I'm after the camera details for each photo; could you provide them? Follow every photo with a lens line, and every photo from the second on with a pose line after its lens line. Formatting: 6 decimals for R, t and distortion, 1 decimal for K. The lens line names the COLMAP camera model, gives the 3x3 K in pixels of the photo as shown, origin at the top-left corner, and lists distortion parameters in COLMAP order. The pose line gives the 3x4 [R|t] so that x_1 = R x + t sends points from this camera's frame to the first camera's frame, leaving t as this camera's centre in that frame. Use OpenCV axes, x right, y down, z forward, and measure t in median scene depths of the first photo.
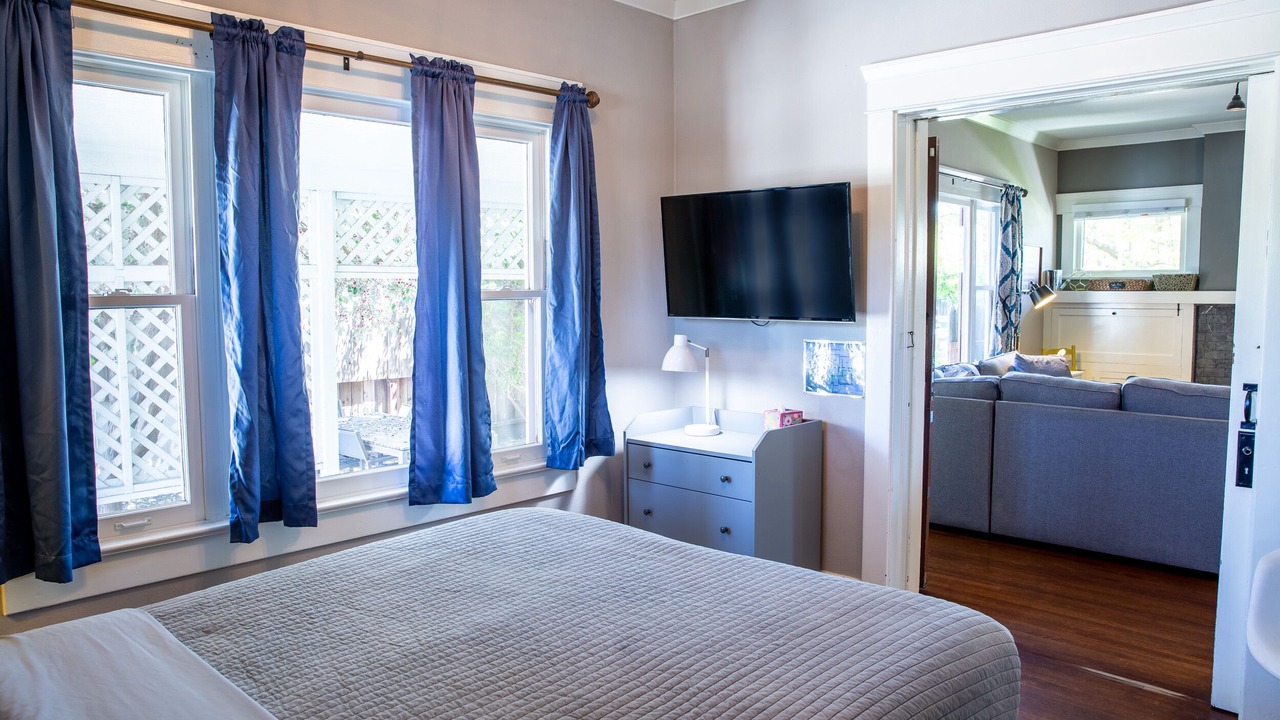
lens RADIAL K [[885.1, 0, 630.8], [0, 885.1, 353.4], [0, 0, 1]] dist [-0.106193, 0.093531]
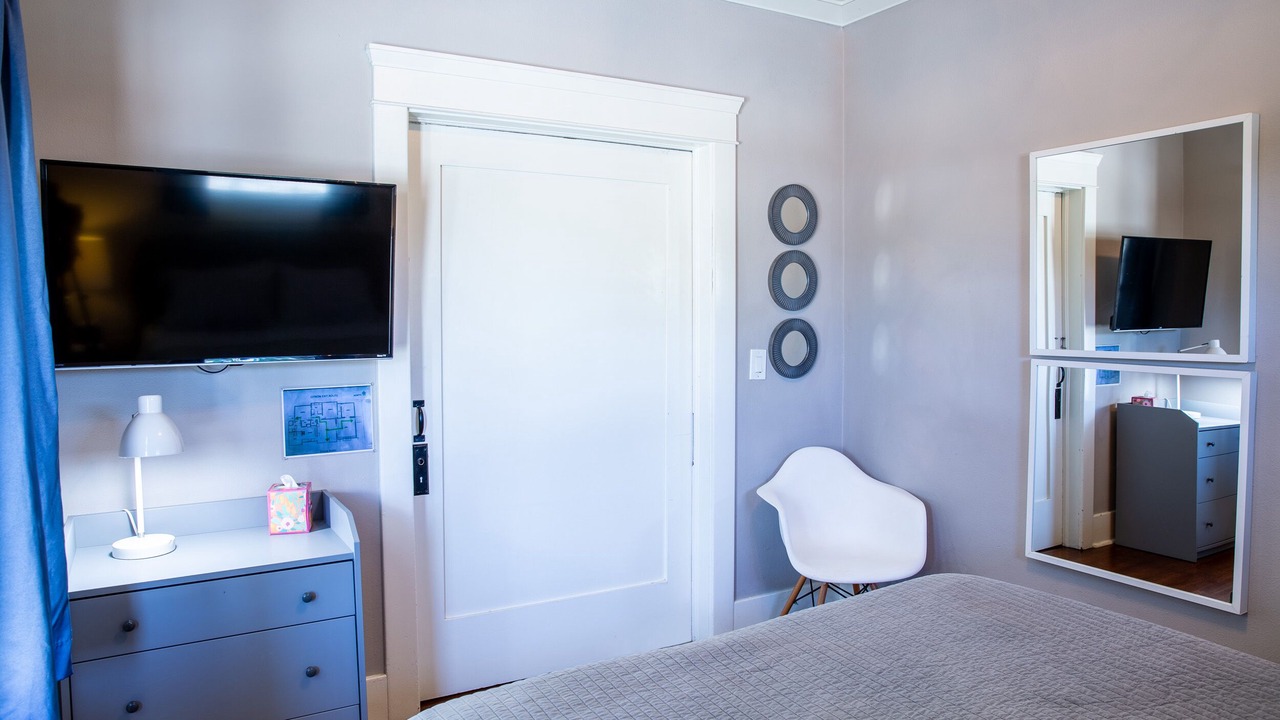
lens RADIAL K [[957.4, 0, 637.3], [0, 957.4, 339.5], [0, 0, 1]] dist [-0.094414, 0.100654]
pose [[0.223770, -0.027299, 0.974260, -0.495937], [0.079456, 0.996791, 0.009681, -0.039579], [-0.971398, 0.075245, 0.225221, 0.526878]]
